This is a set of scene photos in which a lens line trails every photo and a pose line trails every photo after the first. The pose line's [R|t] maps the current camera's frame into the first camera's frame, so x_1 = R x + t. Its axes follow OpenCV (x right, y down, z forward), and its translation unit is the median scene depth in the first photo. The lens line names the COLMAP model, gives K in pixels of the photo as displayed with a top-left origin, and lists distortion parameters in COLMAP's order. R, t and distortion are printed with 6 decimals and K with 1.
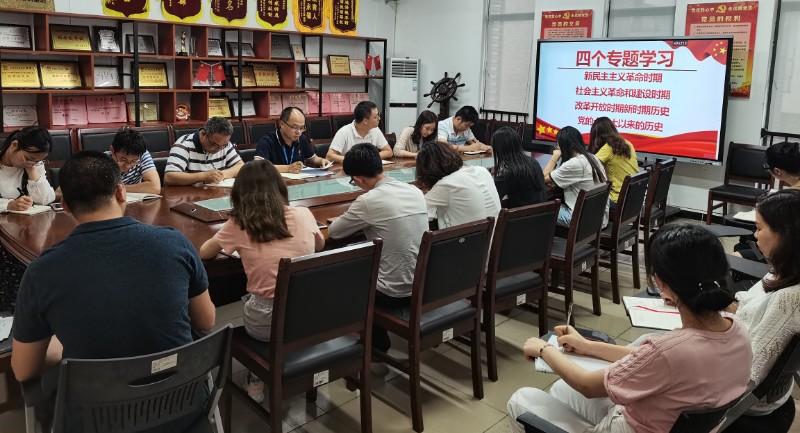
lens RADIAL K [[606.0, 0, 381.5], [0, 606.0, 135.0], [0, 0, 1]] dist [0.048377, -0.041664]
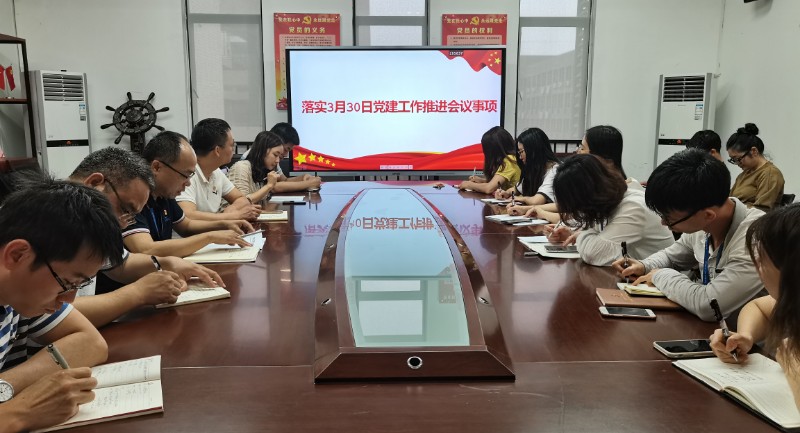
lens RADIAL K [[618.0, 0, 394.8], [0, 618.0, 217.1], [0, 0, 1]] dist [0.046261, -0.045414]
pose [[0.685492, -0.144961, 0.713504, -0.259134], [0.101771, 0.989436, 0.103247, -0.003865], [-0.720933, 0.001839, 0.693003, 0.322201]]
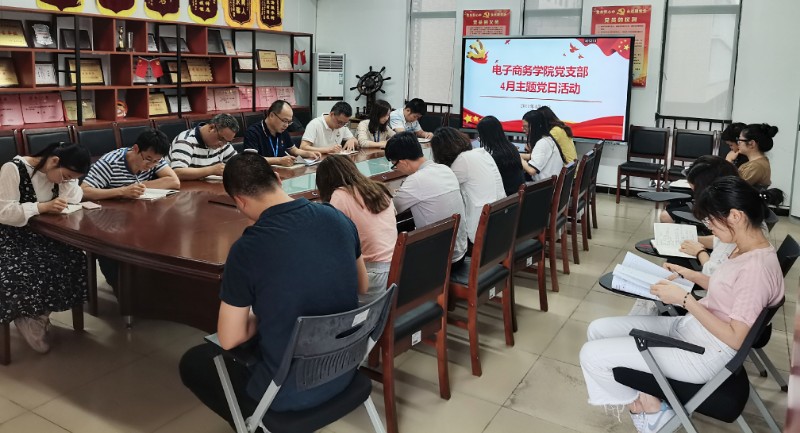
lens RADIAL K [[611.5, 0, 379.2], [0, 611.5, 131.2], [0, 0, 1]] dist [0.031662, -0.016837]
pose [[0.976040, -0.028681, 0.215693, -0.128974], [0.027800, 0.999588, 0.007120, 0.001191], [-0.215808, -0.000953, 0.976435, -0.037771]]
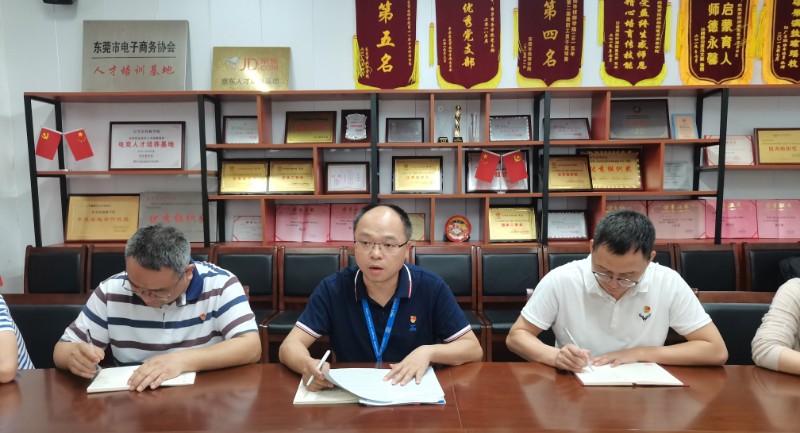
lens RADIAL K [[625.6, 0, 412.0], [0, 625.6, 250.7], [0, 0, 1]] dist [0.027014, -0.011193]
pose [[0.695316, 0.044393, -0.717332, 0.119371], [-0.052677, 0.998554, 0.010736, -0.017293], [0.716771, 0.030321, 0.696649, 0.460661]]
